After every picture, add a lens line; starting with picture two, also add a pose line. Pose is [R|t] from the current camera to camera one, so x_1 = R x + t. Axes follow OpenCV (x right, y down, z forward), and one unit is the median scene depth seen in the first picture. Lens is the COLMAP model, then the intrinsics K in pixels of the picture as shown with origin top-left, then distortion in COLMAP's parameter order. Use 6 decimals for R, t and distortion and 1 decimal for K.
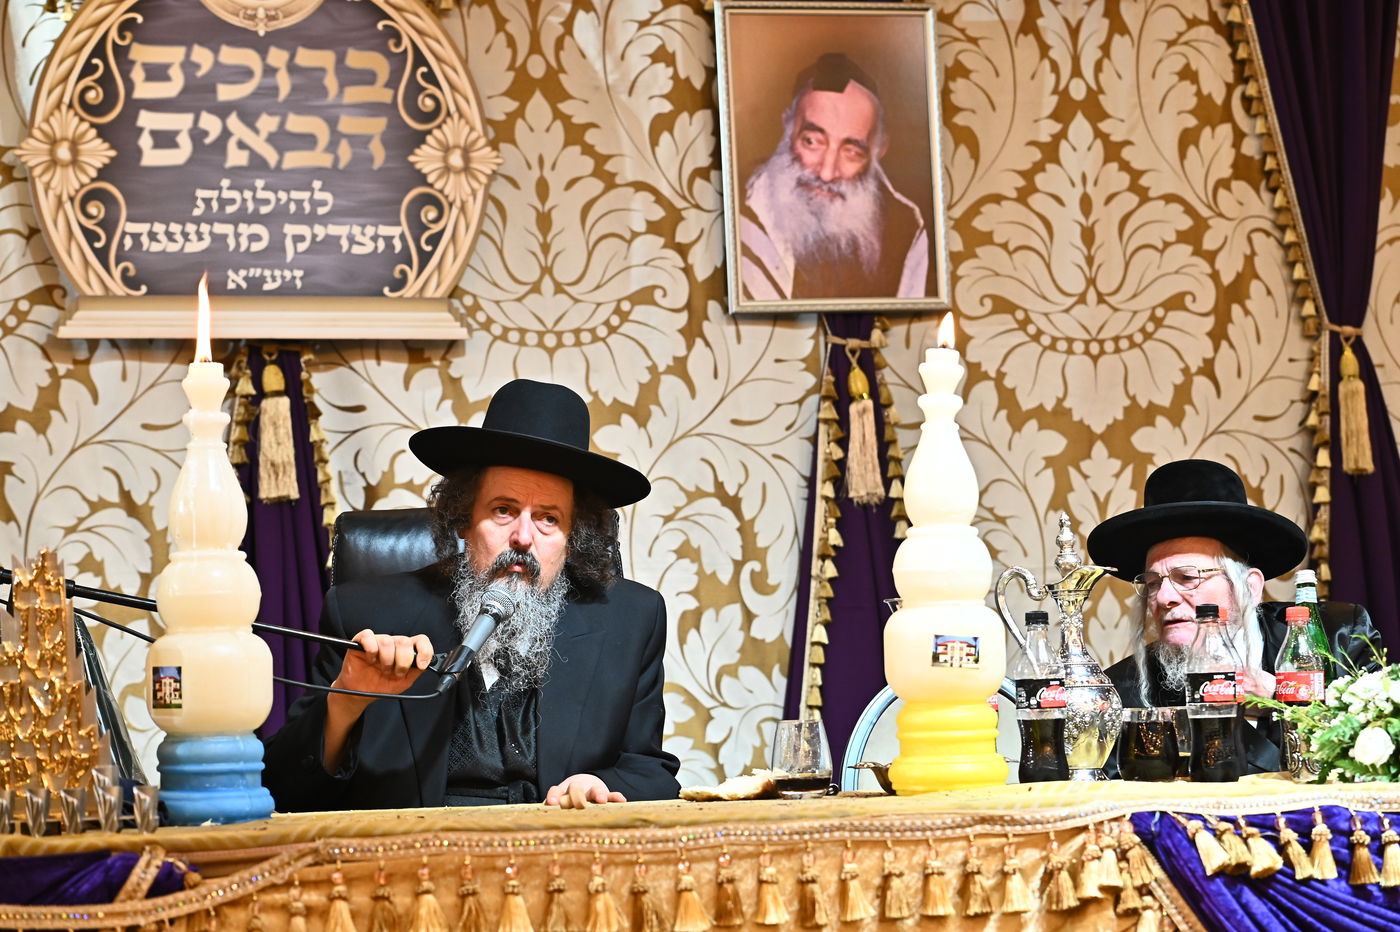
lens RADIAL K [[2854.5, 0, 700.0], [0, 2854.5, 466.0], [0, 0, 1]] dist [-0.081962, 0.038109]
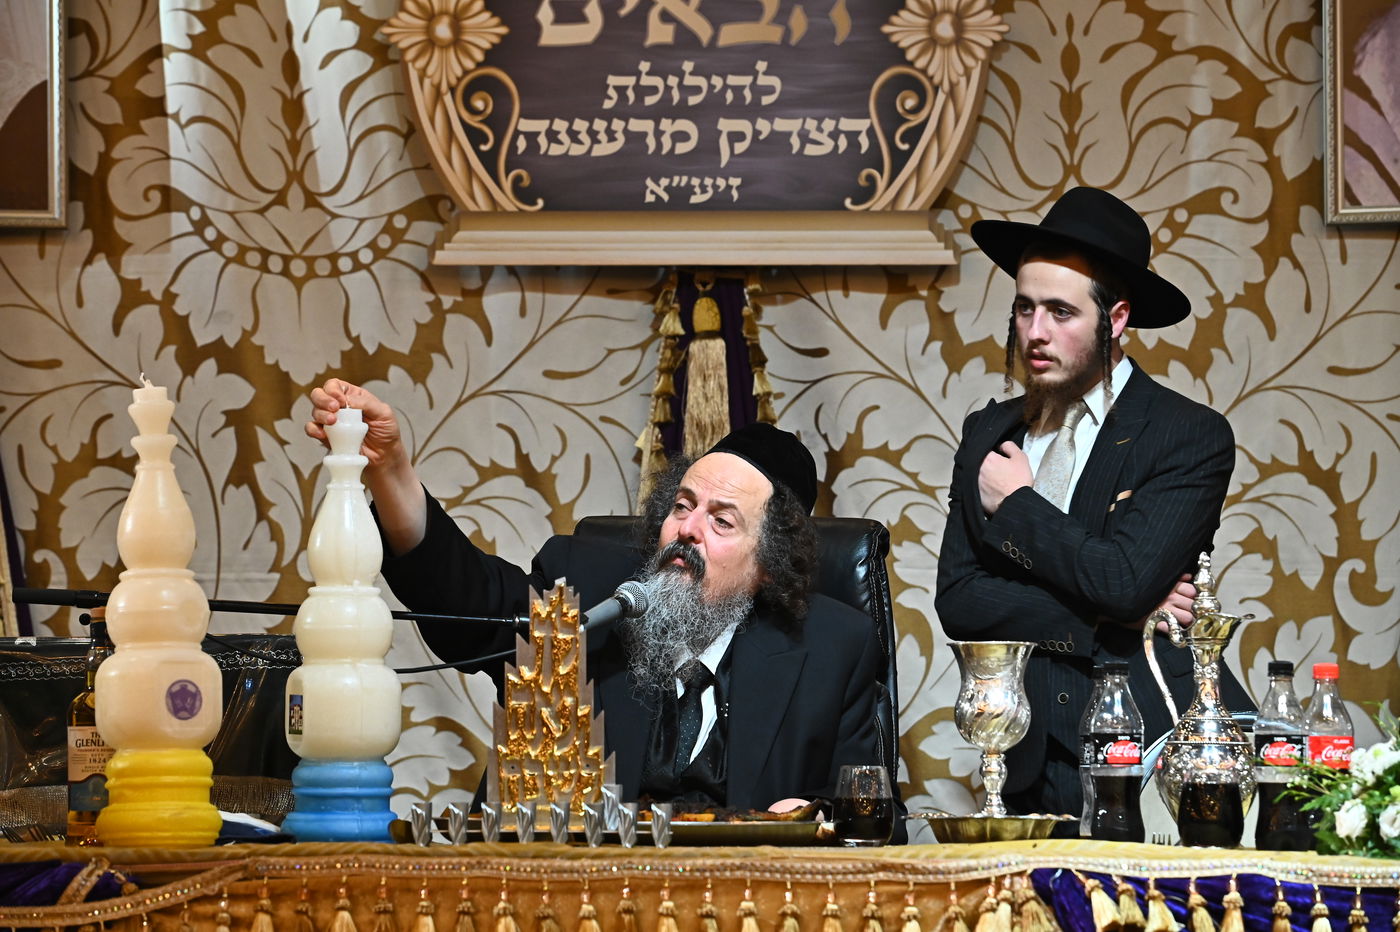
lens RADIAL K [[5922.2, 0, 701.9], [0, 5922.2, 492.2], [0, 0, 1]] dist [1.136794, -7.033606]
pose [[0.945270, 0.022758, -0.325494, 0.388280], [-0.007763, 0.998851, 0.047292, -0.059887], [0.326196, -0.042177, 0.944361, -0.557994]]
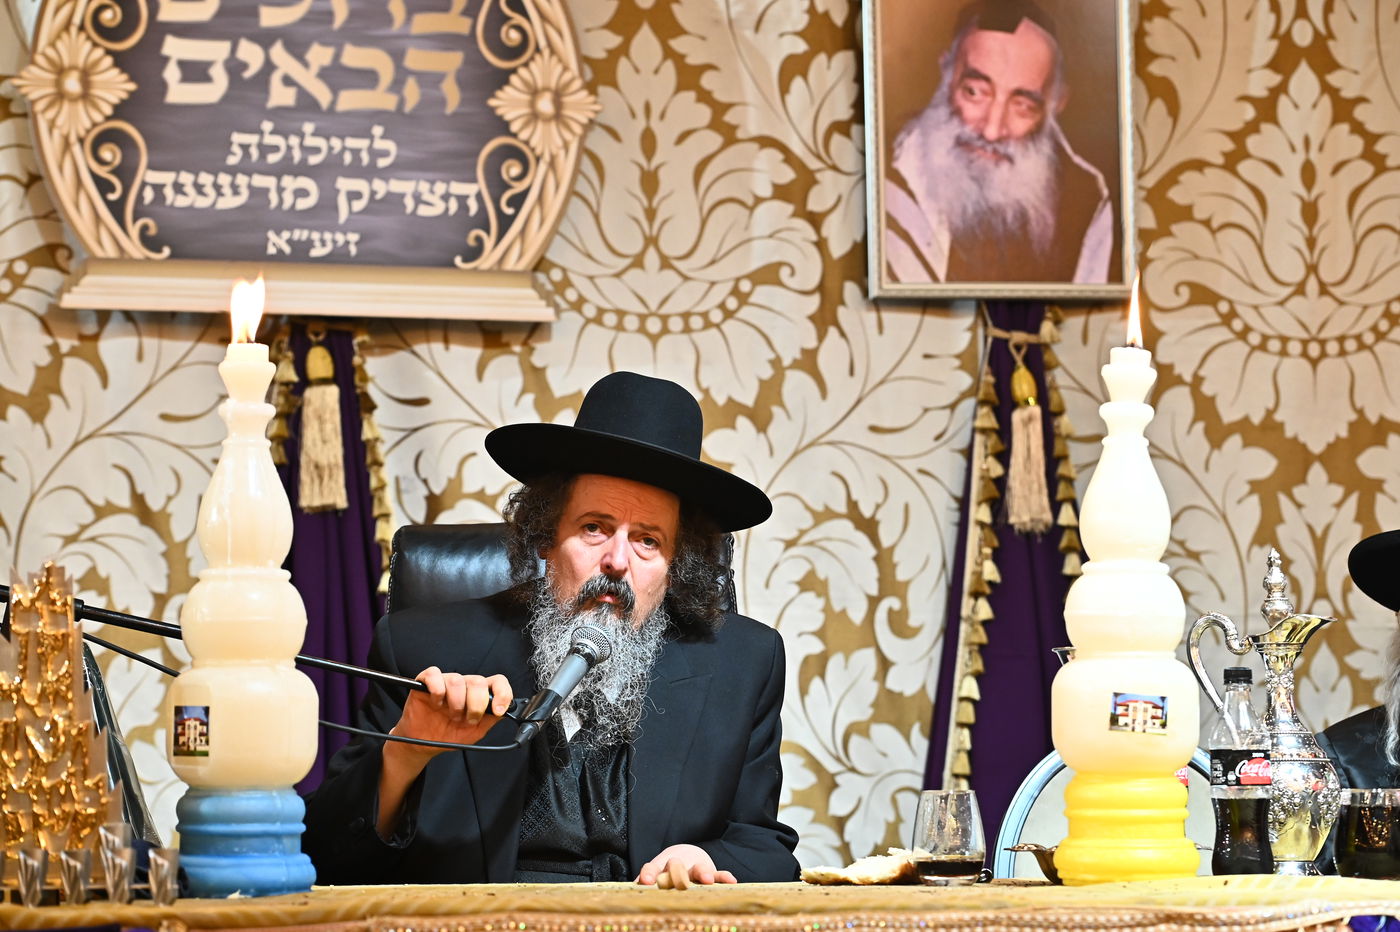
lens RADIAL K [[3462.0, 0, 700.0], [0, 3462.0, 466.0], [0, 0, 1]] dist [0.094425, 0.090790]
pose [[0.999060, 0.024750, -0.035588, -0.002118], [-0.024877, 0.999686, -0.003129, -0.000267], [0.035500, 0.004011, 0.999362, -0.007456]]
